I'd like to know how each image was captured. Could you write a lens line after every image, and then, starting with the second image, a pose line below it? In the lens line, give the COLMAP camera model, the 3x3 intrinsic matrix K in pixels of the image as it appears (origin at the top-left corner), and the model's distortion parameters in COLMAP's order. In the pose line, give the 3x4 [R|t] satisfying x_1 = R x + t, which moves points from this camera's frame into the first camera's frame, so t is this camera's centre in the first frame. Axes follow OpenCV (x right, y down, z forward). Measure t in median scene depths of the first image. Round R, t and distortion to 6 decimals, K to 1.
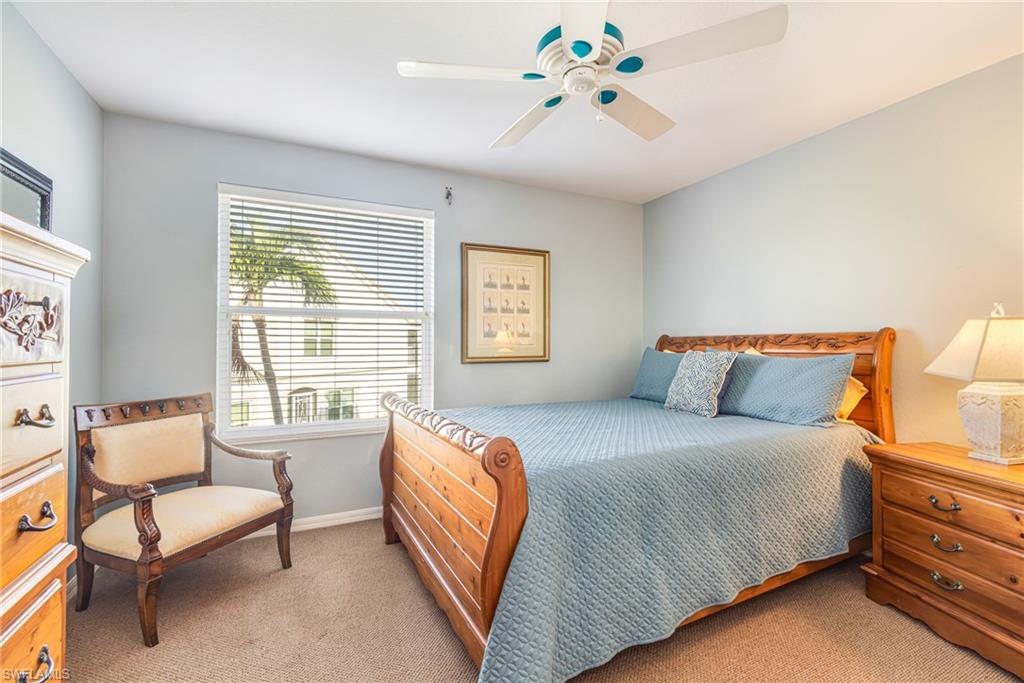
lens RADIAL K [[448.2, 0, 513.4], [0, 448.2, 340.0], [0, 0, 1]] dist [-0.001140, 0.001628]
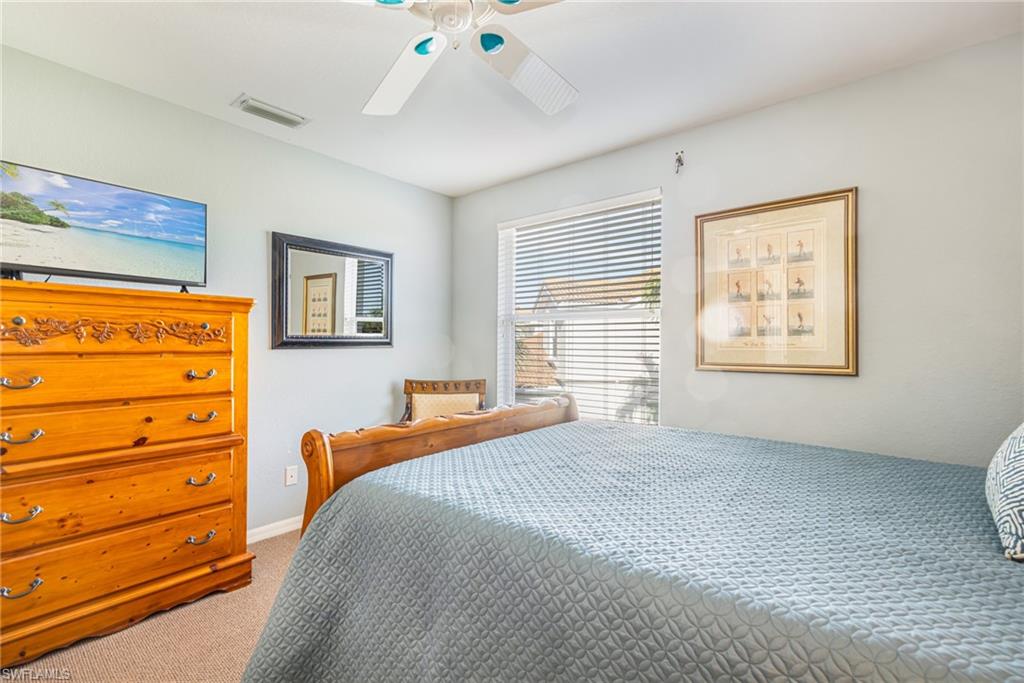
lens RADIAL K [[448.2, 0, 510.0], [0, 448.2, 341.4], [0, 0, 1]] dist [-0.001140, 0.001628]
pose [[0.424521, -0.004320, -0.905408, 0.451319], [-0.000664, 0.999987, -0.005082, 0.005765], [0.905418, 0.002759, 0.424512, 0.373338]]
